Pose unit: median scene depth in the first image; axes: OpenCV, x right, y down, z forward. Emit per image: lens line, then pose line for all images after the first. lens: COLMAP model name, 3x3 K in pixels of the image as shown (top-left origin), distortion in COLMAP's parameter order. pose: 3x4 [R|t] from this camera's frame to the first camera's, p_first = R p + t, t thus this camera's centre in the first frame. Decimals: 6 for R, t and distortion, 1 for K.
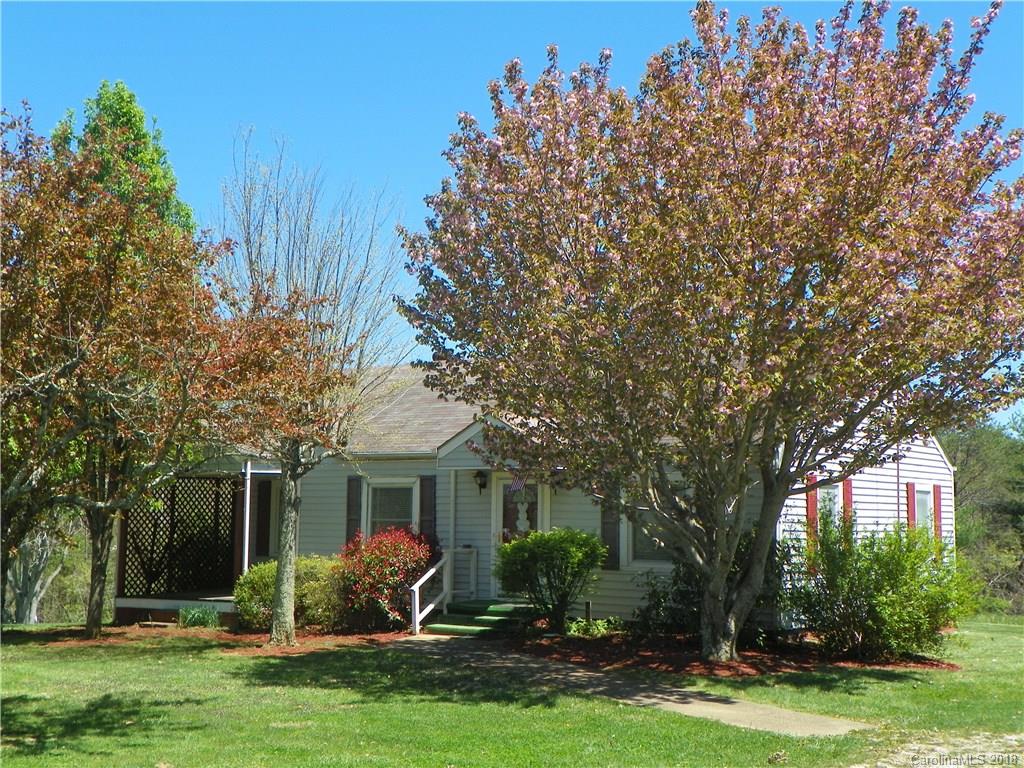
lens RADIAL K [[1418.1, 0, 512.0], [0, 1418.1, 384.0], [0, 0, 1]] dist [0.280878, -1.329470]
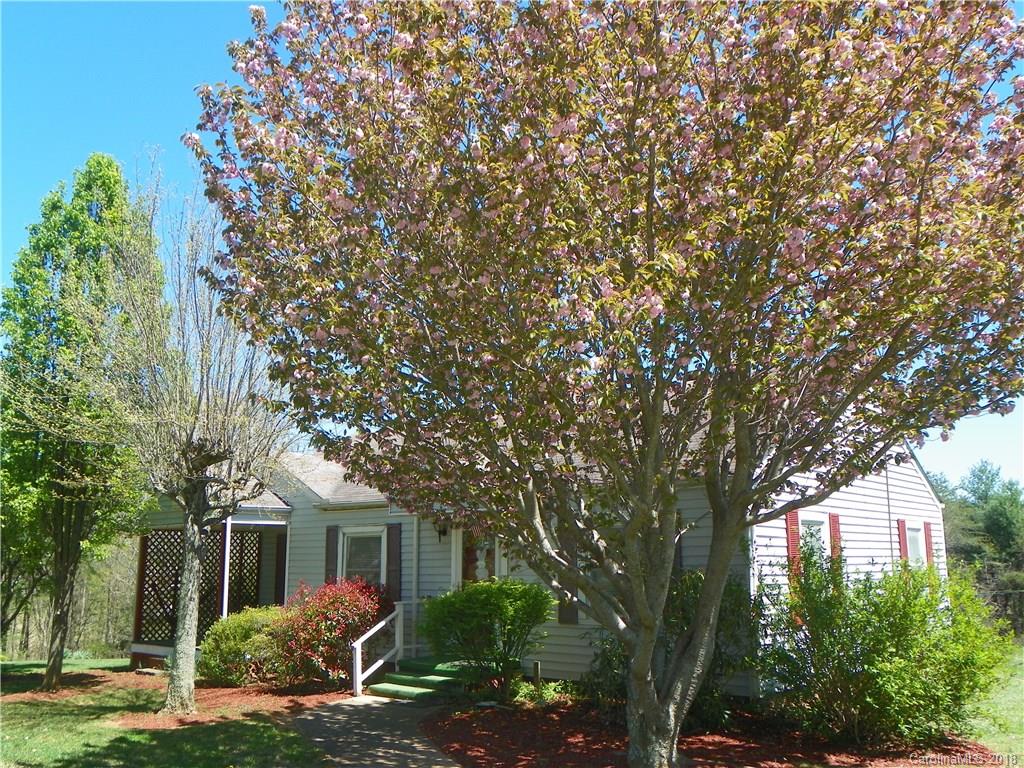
lens RADIAL K [[906.1, 0, 512.0], [0, 906.1, 384.0], [0, 0, 1]] dist [-0.068635, -0.002650]
pose [[0.992829, -0.037773, -0.113415, 0.103037], [0.025569, 0.993909, -0.107198, 0.041281], [0.116773, 0.103530, 0.987748, 0.424851]]
